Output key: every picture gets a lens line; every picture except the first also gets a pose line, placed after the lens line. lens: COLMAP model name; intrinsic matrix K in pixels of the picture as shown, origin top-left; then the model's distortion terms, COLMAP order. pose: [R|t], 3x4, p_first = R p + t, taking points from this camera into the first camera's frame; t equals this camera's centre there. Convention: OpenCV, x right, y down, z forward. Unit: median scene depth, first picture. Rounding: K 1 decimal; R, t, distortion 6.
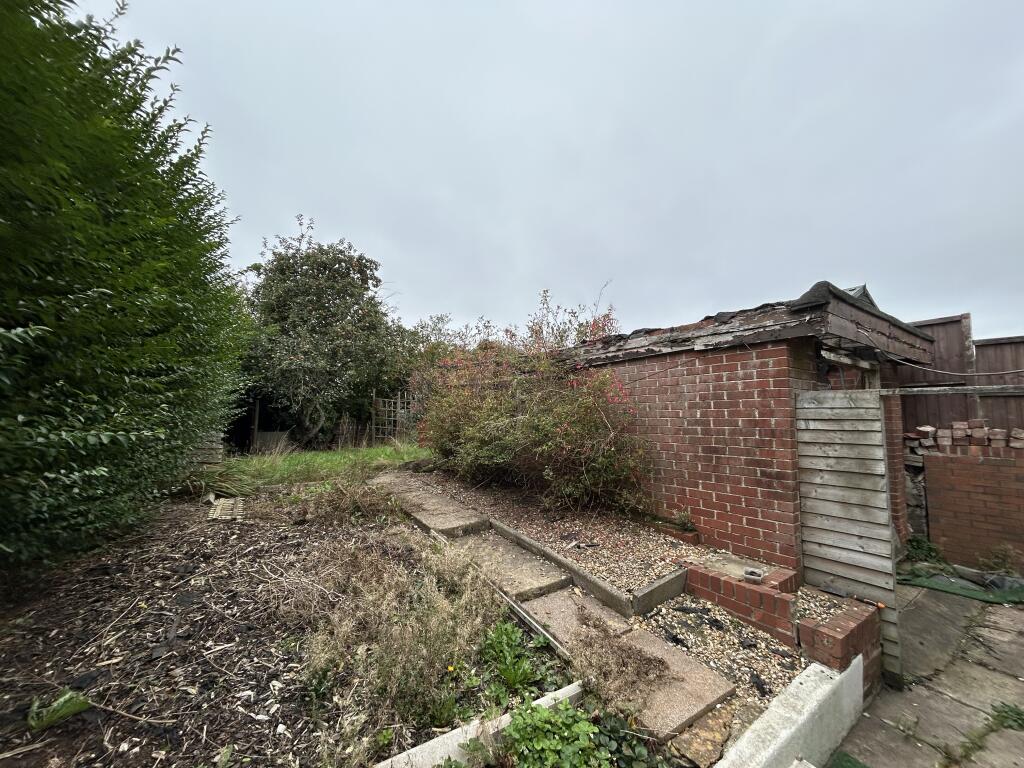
lens RADIAL K [[411.4, 0, 511.0], [0, 411.4, 382.0], [0, 0, 1]] dist [-0.001337, 0.000781]
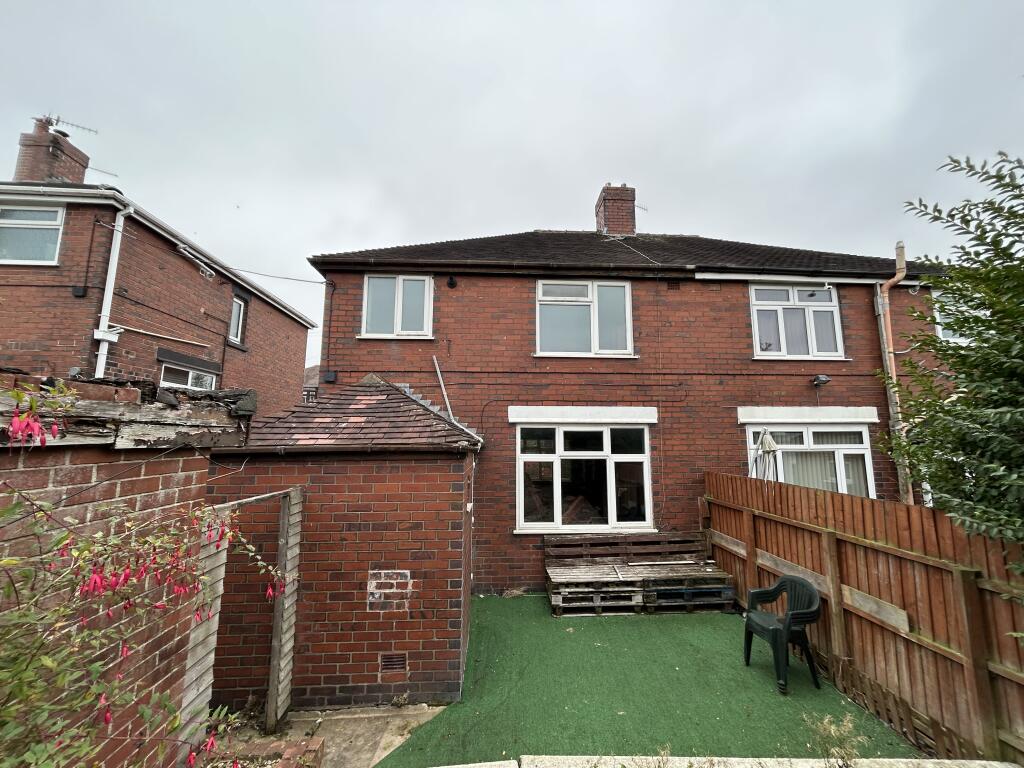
lens RADIAL K [[411.4, 0, 514.9], [0, 411.4, 386.0], [0, 0, 1]] dist [-0.001337, 0.000781]
pose [[-0.839219, 0.073912, 0.538747, -0.203973], [-0.042653, 0.978720, -0.200716, -0.076631], [-0.542118, -0.191424, -0.818208, 1.219652]]
